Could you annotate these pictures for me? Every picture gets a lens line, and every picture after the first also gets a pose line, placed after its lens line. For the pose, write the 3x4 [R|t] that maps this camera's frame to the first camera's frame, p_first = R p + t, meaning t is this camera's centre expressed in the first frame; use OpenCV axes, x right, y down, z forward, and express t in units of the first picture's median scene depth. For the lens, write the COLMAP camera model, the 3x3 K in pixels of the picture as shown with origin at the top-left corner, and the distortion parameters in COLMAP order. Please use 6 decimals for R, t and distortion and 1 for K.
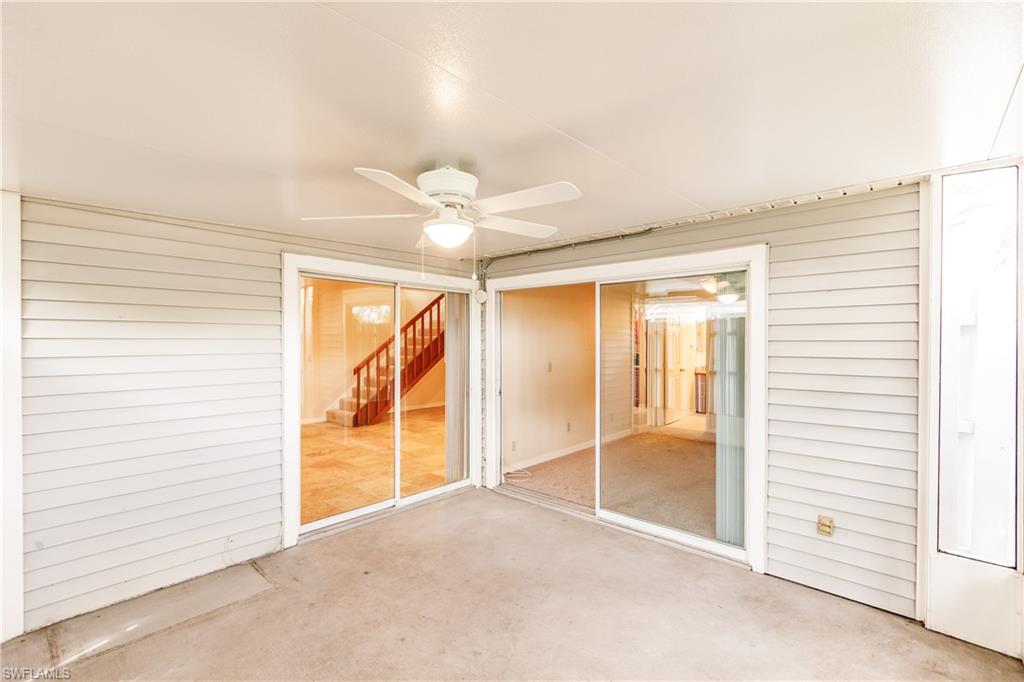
lens RADIAL K [[454.4, 0, 515.4], [0, 454.4, 344.4], [0, 0, 1]] dist [0.004219, -0.000574]
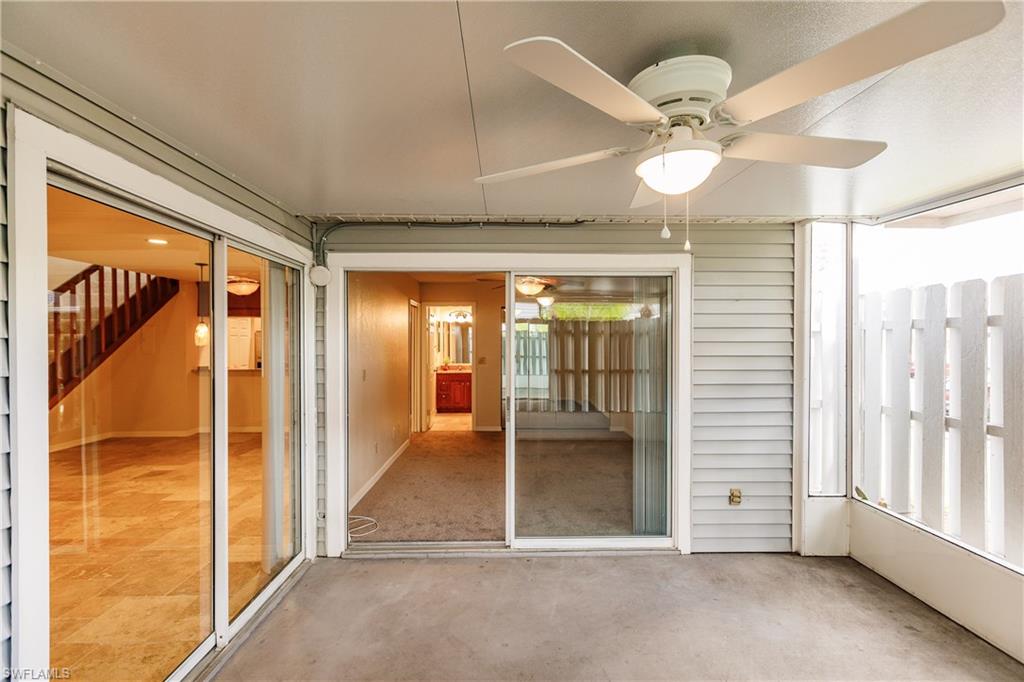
lens RADIAL K [[454.4, 0, 512.1], [0, 454.4, 342.1], [0, 0, 1]] dist [0.004219, -0.000574]
pose [[0.729206, -0.001999, 0.684291, -0.441086], [0.004362, 0.999989, -0.001726, -0.005701], [-0.684280, 0.004243, 0.729207, 0.418029]]
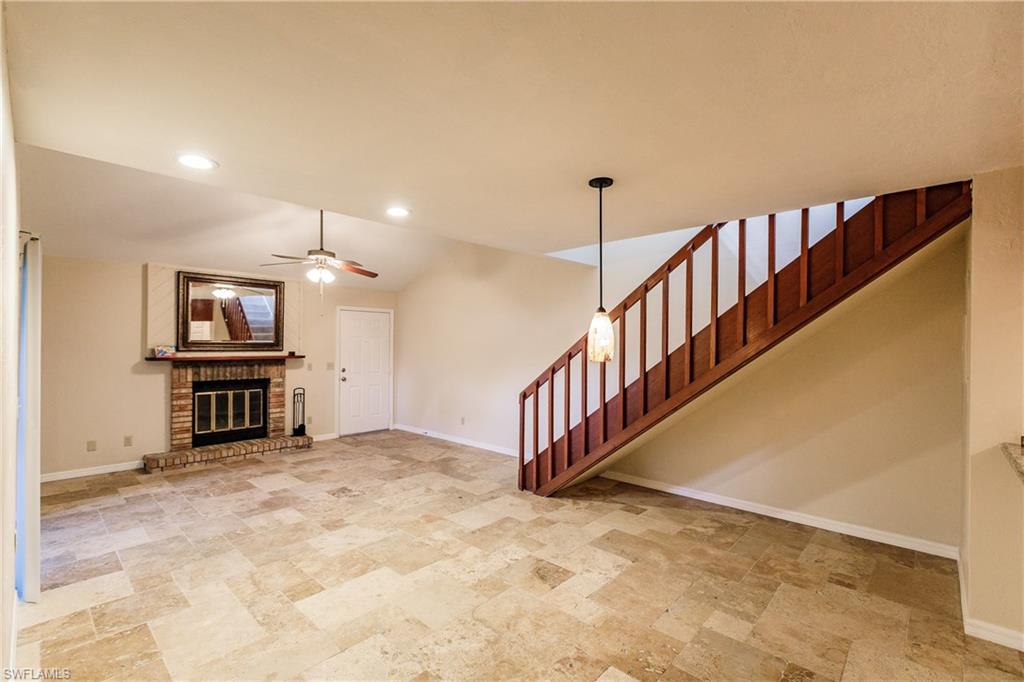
lens RADIAL K [[454.4, 0, 514.0], [0, 454.4, 345.2], [0, 0, 1]] dist [0.004219, -0.000574]
pose [[-0.018749, -0.003651, -0.999818, 0.584229], [-0.008920, 0.999954, -0.003484, -0.022580], [0.999784, 0.008853, -0.018780, 2.194037]]
